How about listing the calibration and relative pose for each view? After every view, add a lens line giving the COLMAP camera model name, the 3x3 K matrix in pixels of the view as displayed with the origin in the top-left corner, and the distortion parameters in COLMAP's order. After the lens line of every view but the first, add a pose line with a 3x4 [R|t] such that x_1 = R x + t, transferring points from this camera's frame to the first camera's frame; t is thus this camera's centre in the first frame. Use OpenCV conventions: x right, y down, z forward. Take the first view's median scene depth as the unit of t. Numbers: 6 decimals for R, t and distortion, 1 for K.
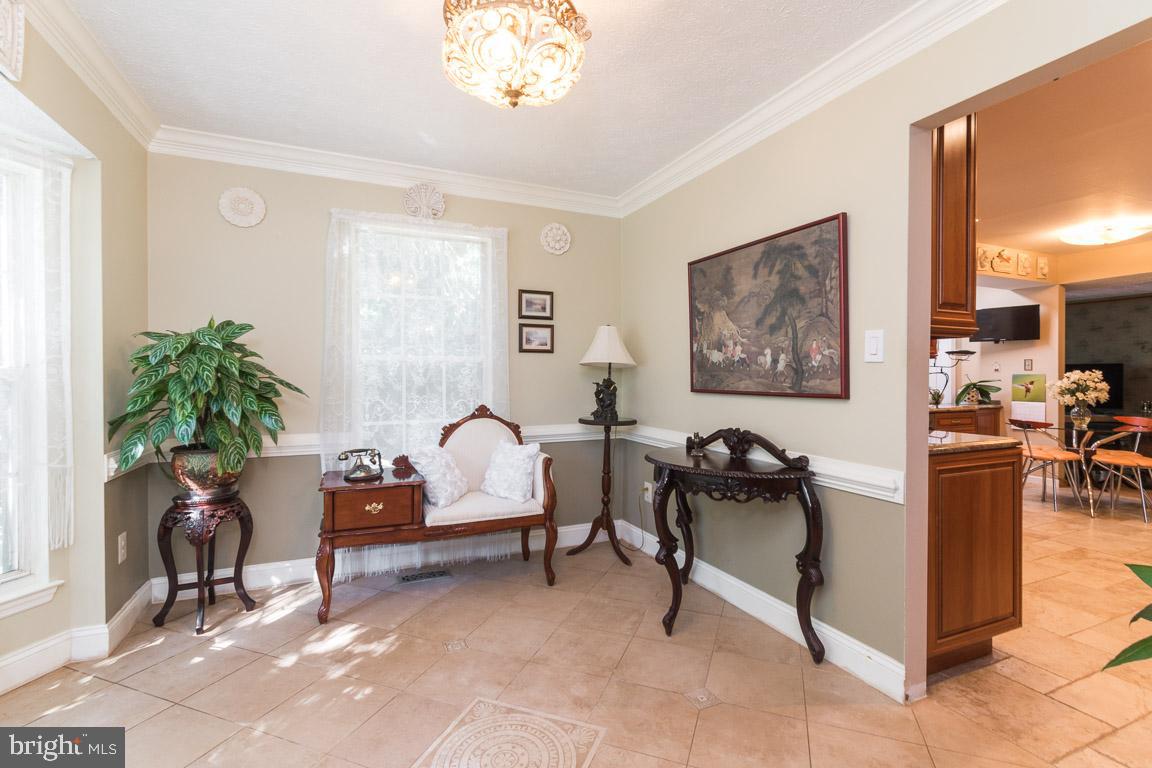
lens RADIAL K [[533.8, 0, 579.3], [0, 533.8, 377.9], [0, 0, 1]] dist [0.011521, -0.004671]
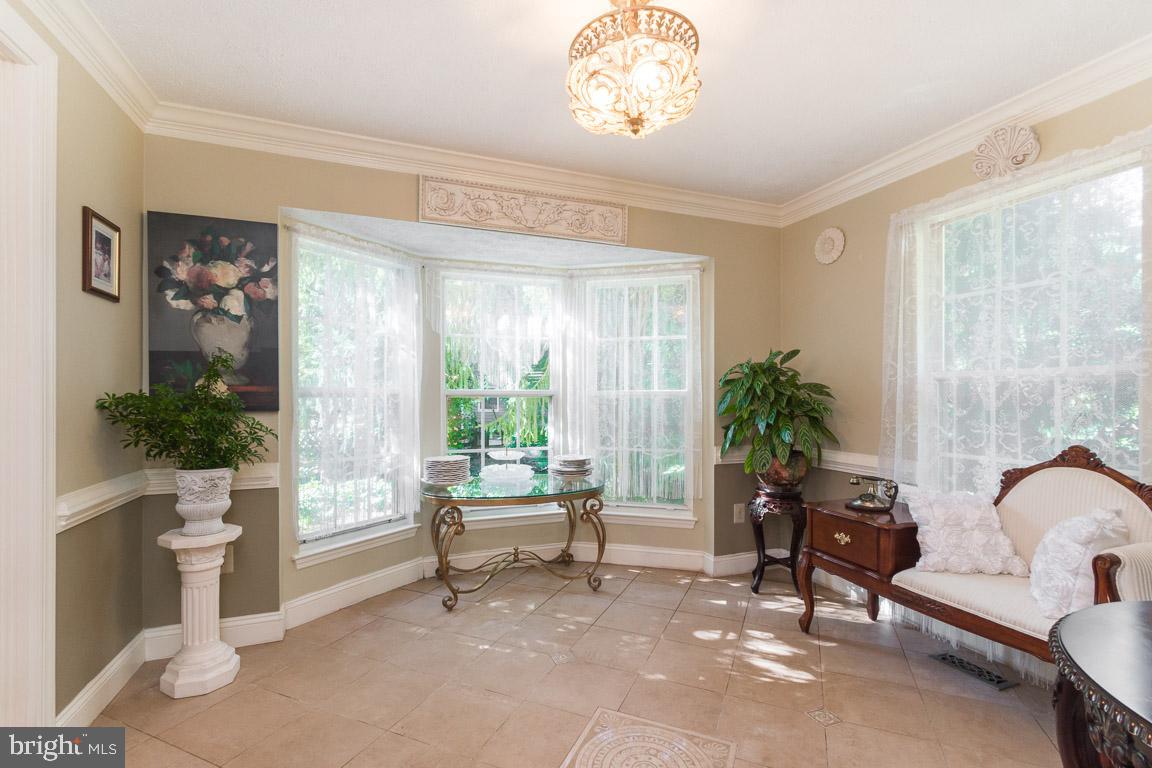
lens RADIAL K [[533.8, 0, 578.4], [0, 533.8, 392.1], [0, 0, 1]] dist [0.011521, -0.004671]
pose [[-0.066688, -0.004956, -0.997762, 0.543795], [-0.005943, 0.999972, -0.004570, -0.004003], [0.997756, 0.005625, -0.066716, 0.568264]]
